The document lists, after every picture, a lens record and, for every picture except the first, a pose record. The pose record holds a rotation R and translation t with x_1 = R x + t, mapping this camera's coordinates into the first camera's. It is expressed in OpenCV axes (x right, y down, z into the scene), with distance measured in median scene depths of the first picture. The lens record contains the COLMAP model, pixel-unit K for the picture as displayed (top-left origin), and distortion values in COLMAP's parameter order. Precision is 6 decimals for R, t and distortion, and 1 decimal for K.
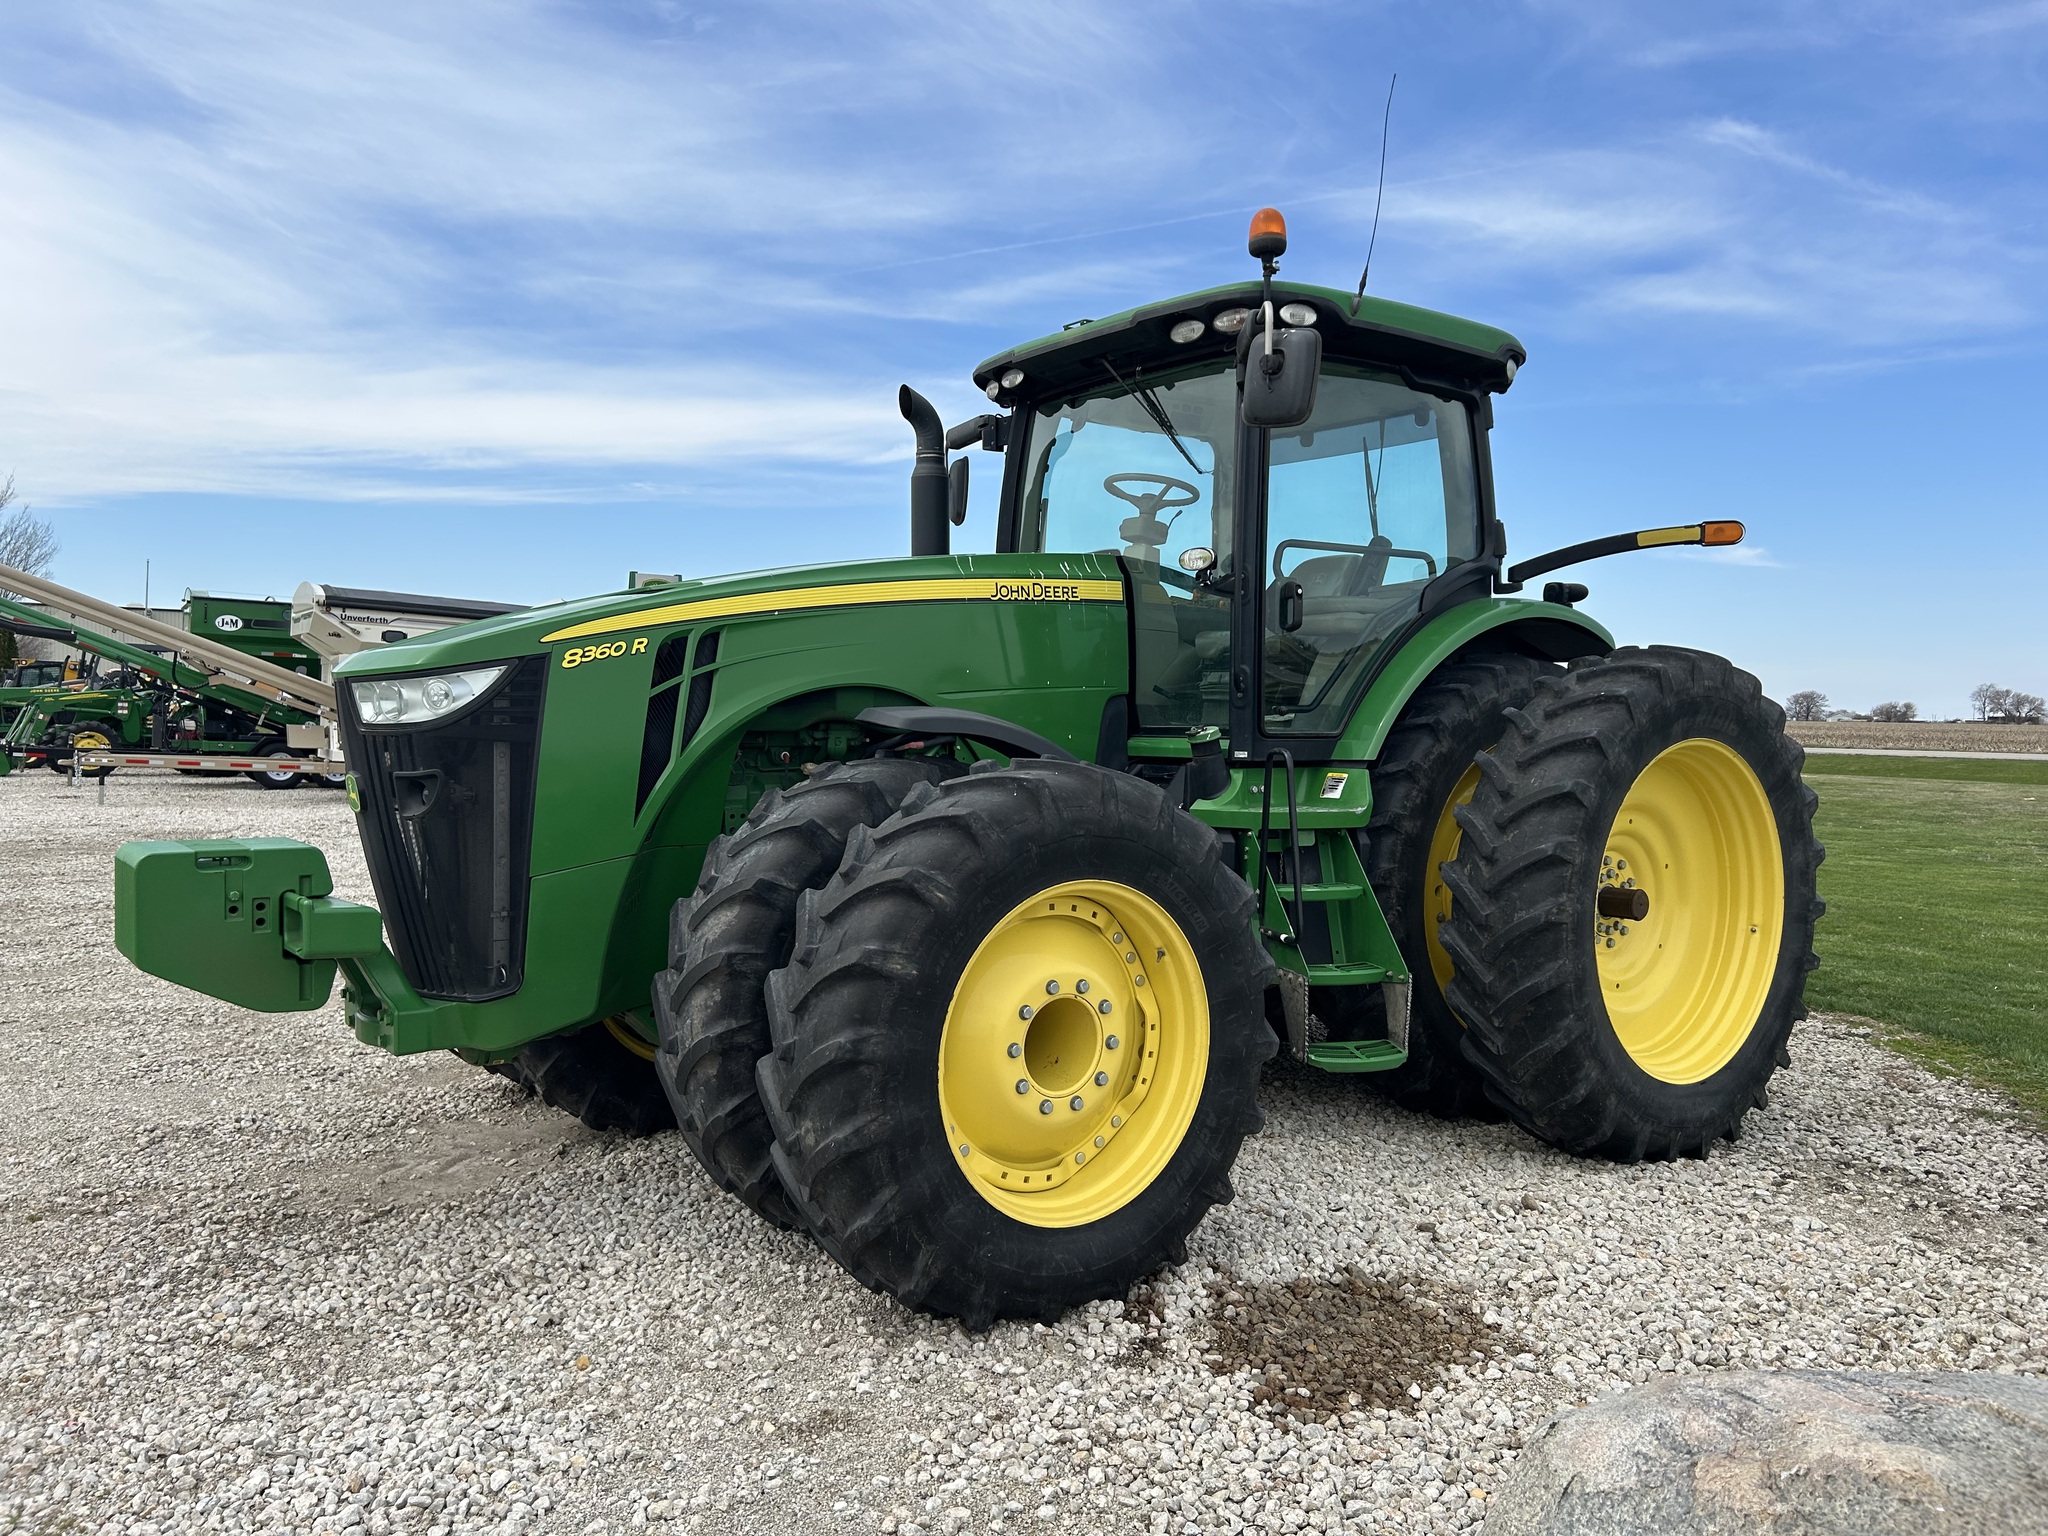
lens RADIAL K [[1562.8, 0, 1023.6], [0, 1562.8, 778.1], [0, 0, 1]] dist [0.047380, -0.045956]
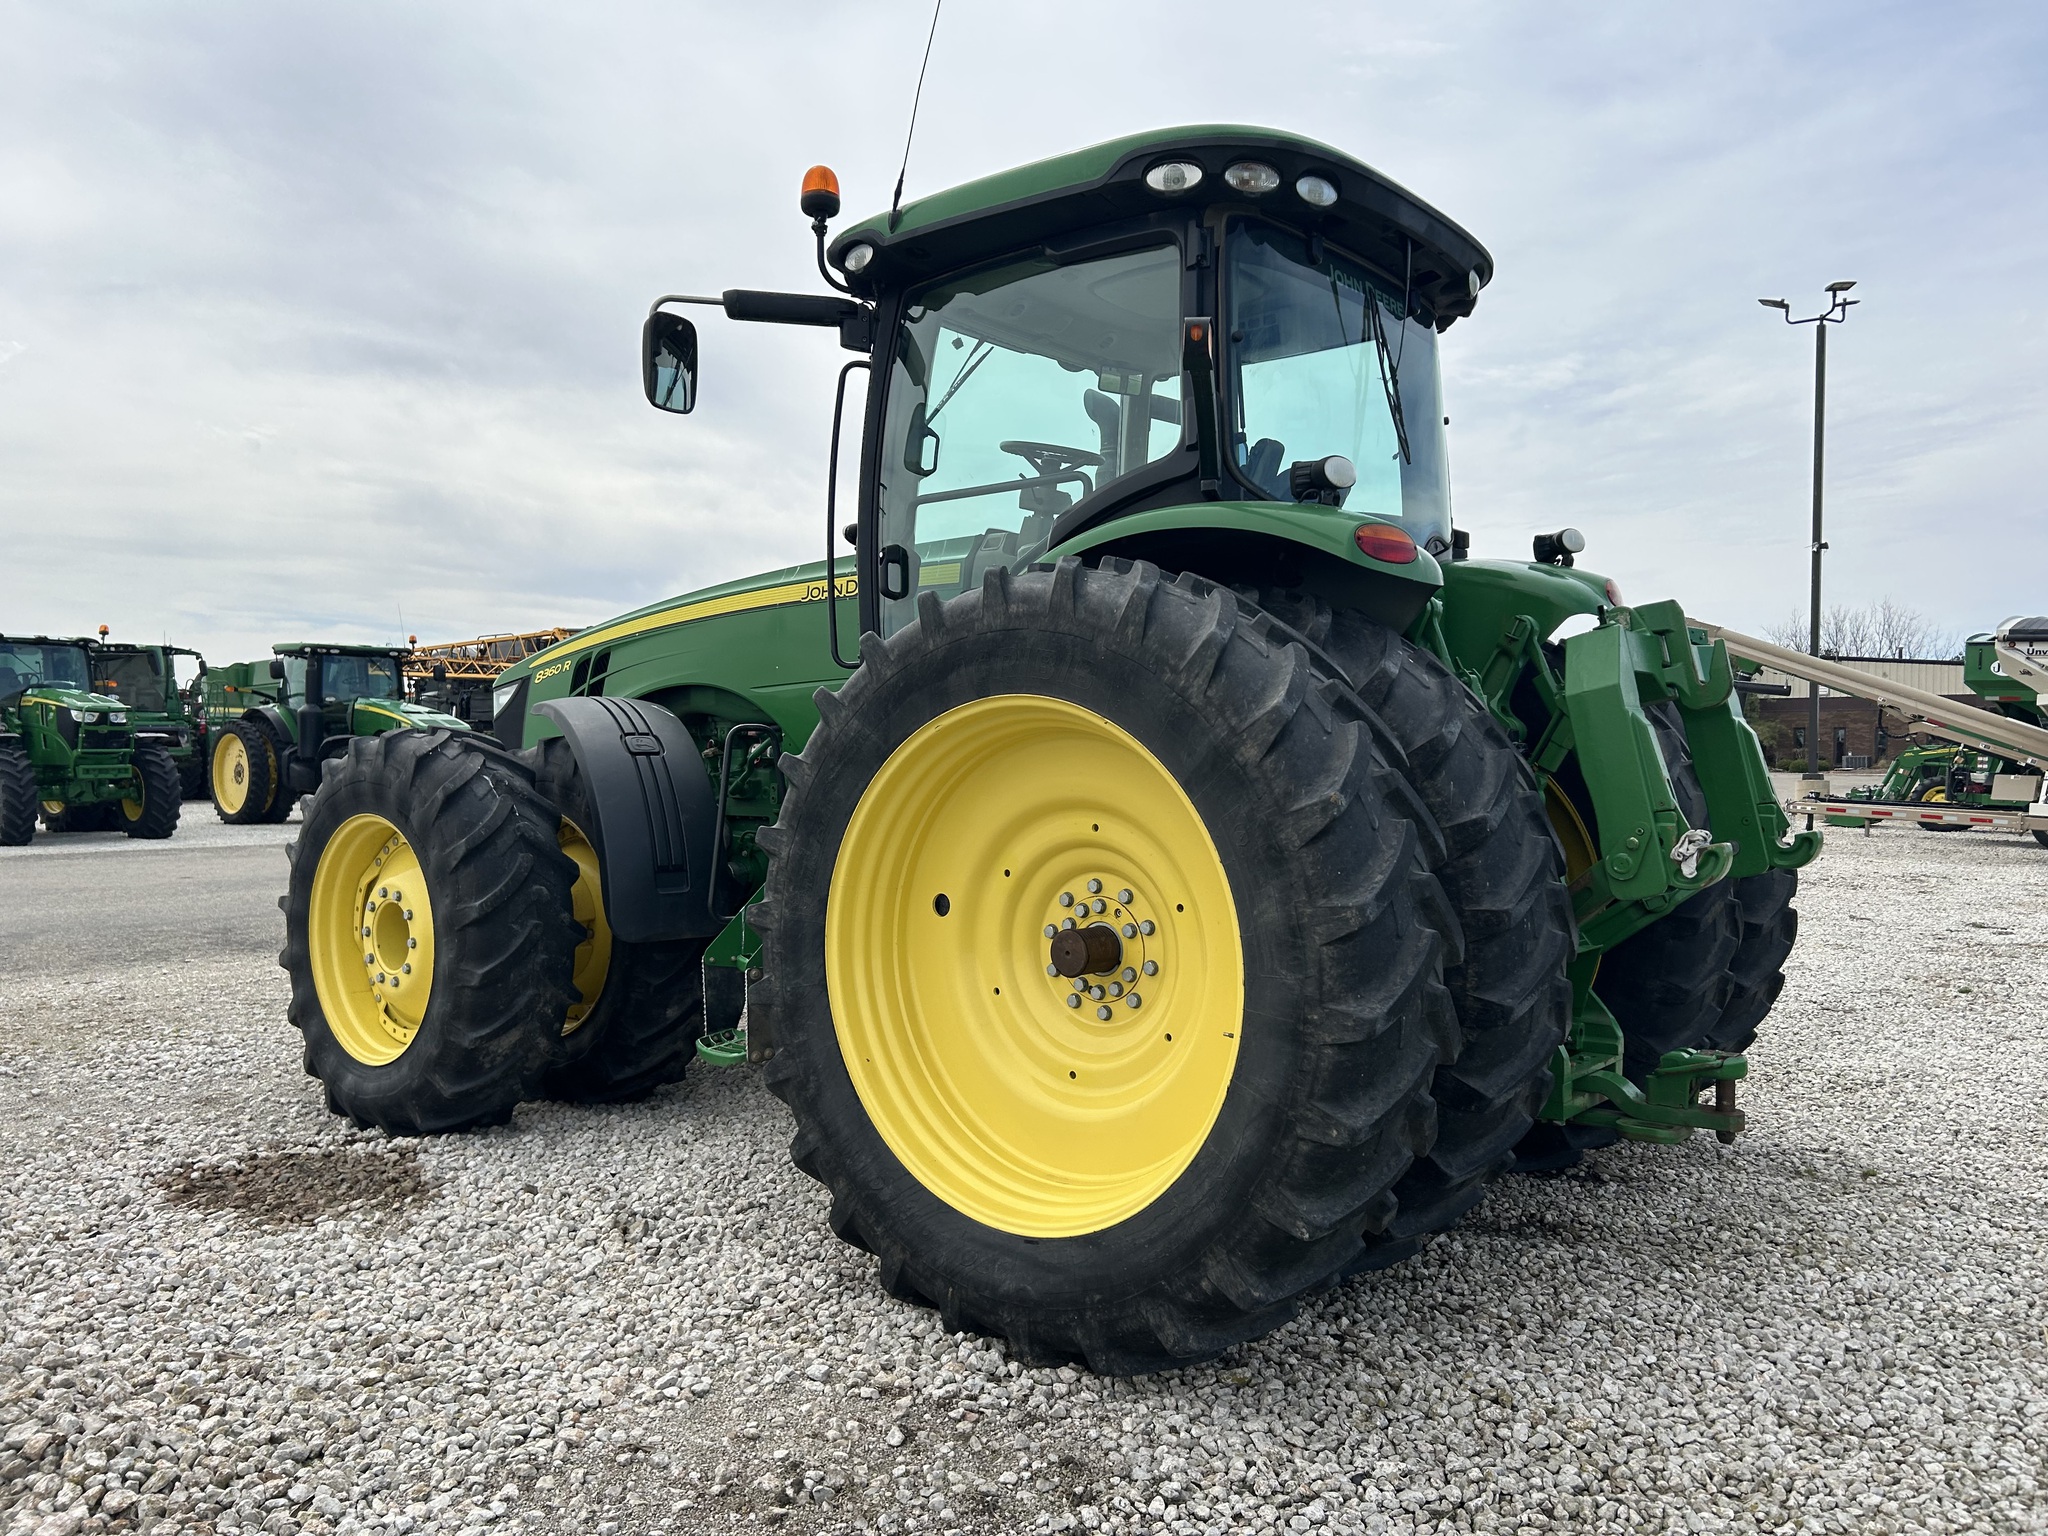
lens RADIAL K [[1562.8, 0, 1019.6], [0, 1562.8, 759.6], [0, 0, 1]] dist [0.047380, -0.045956]
pose [[0.230317, -0.011370, -0.973049, 0.997109], [-0.046311, 0.998671, -0.022631, 0.015272], [0.972013, 0.050275, 0.229484, 0.806197]]
